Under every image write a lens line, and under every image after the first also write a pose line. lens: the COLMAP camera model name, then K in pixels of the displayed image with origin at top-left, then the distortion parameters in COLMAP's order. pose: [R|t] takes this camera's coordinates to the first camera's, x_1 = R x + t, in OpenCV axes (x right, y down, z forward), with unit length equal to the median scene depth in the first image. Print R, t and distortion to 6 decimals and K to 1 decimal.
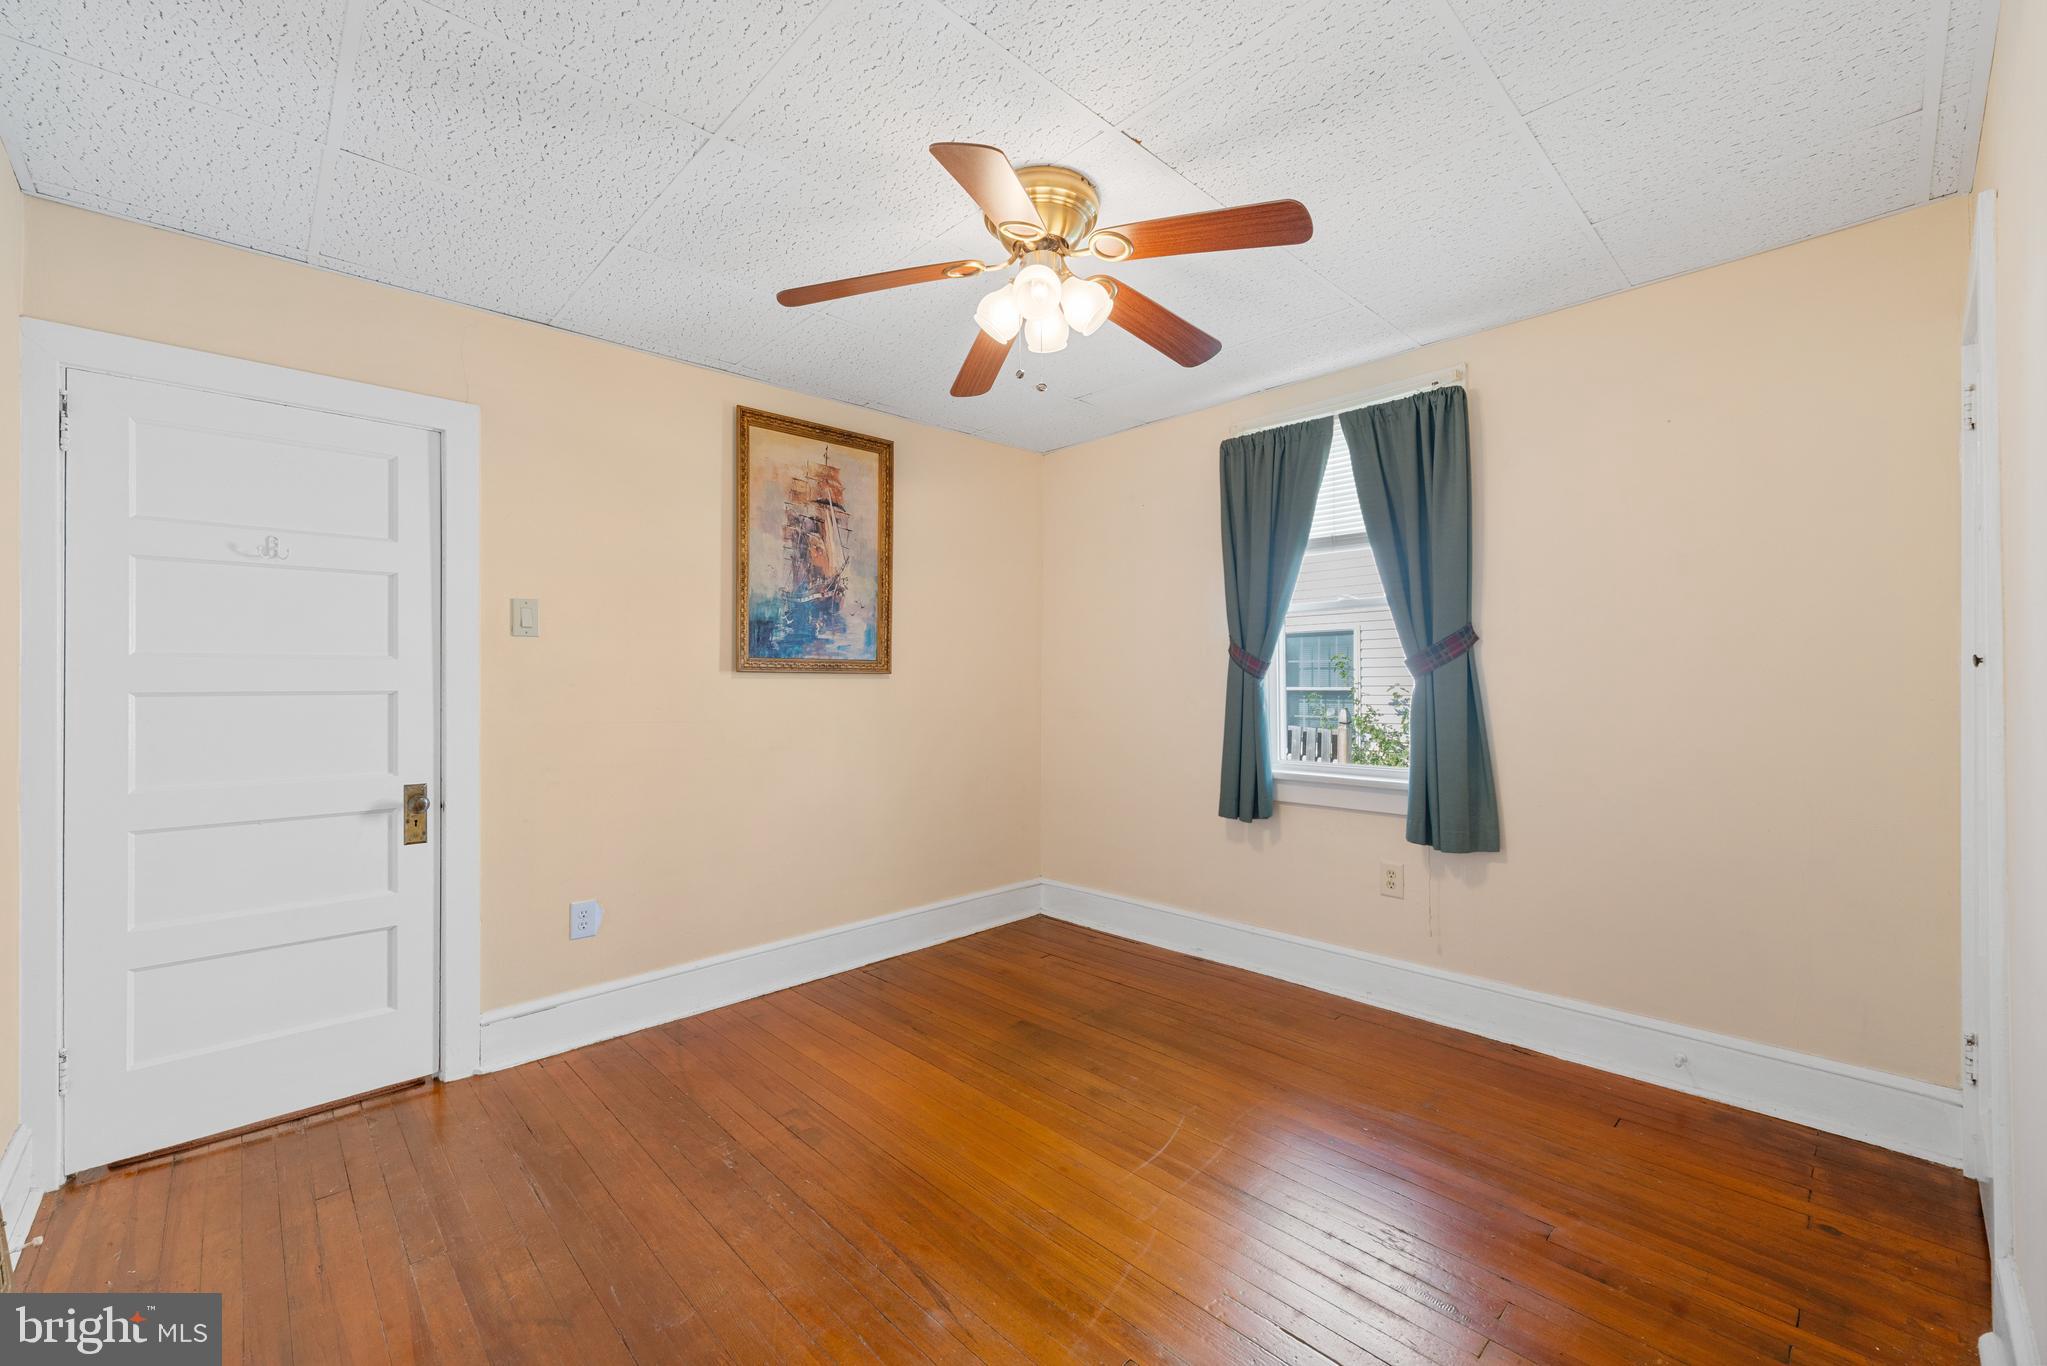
lens RADIAL K [[833.8, 0, 1023.9], [0, 833.8, 676.7], [0, 0, 1]] dist [0.000116, -0.001191]
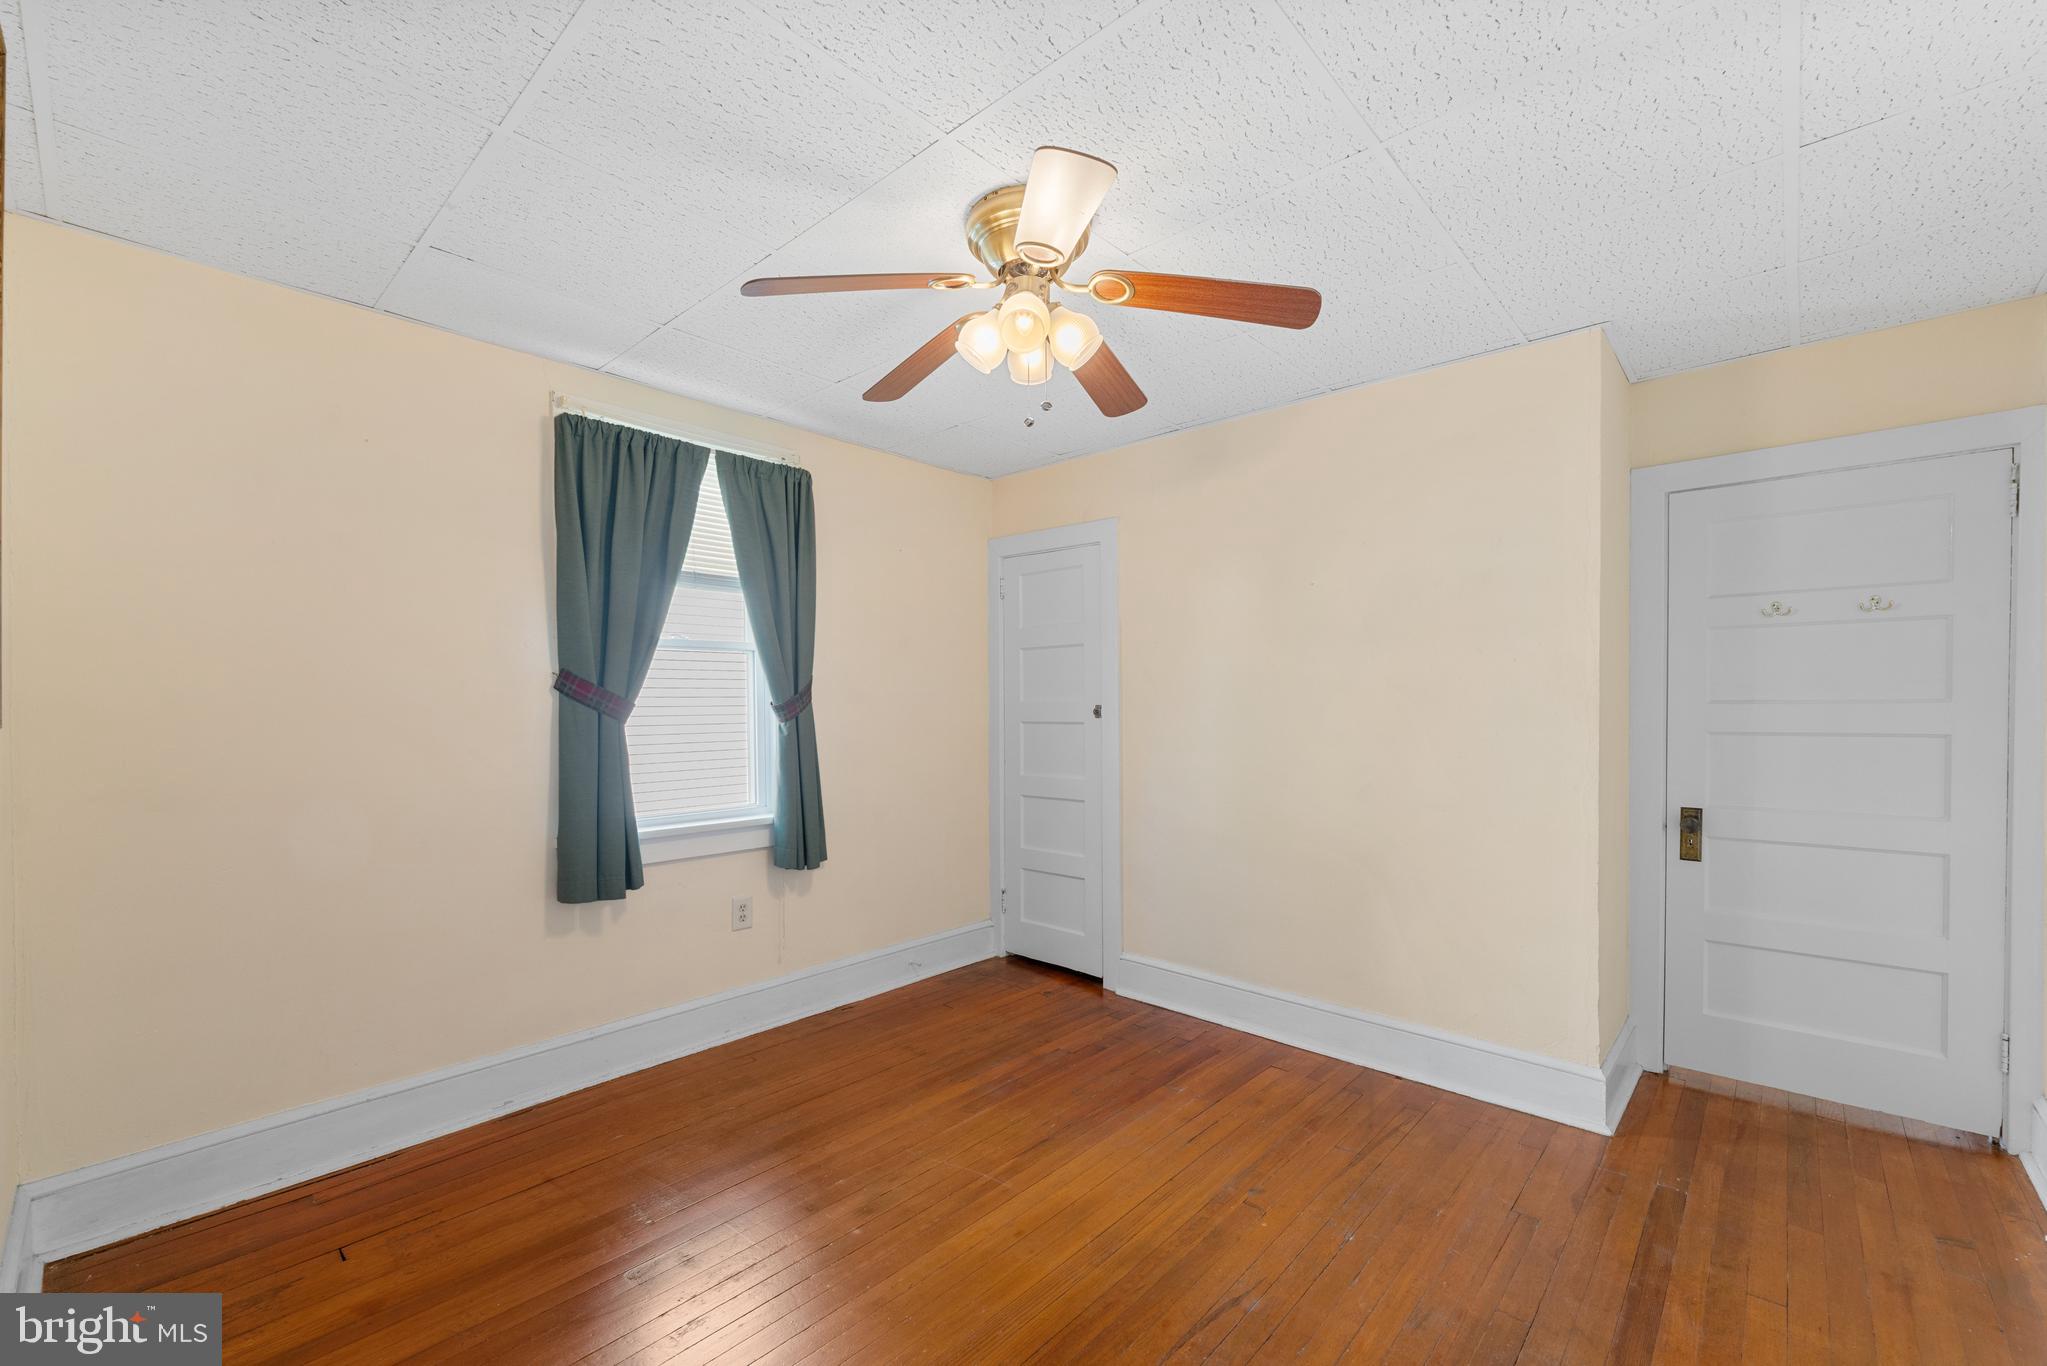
lens RADIAL K [[833.8, 0, 1024.1], [0, 833.8, 699.4], [0, 0, 1]] dist [0.000116, -0.001191]
pose [[-0.059485, 0.002673, 0.998226, -0.624993], [-0.007479, 0.999967, -0.003123, -0.023787], [-0.998201, -0.007652, -0.059463, 0.708399]]
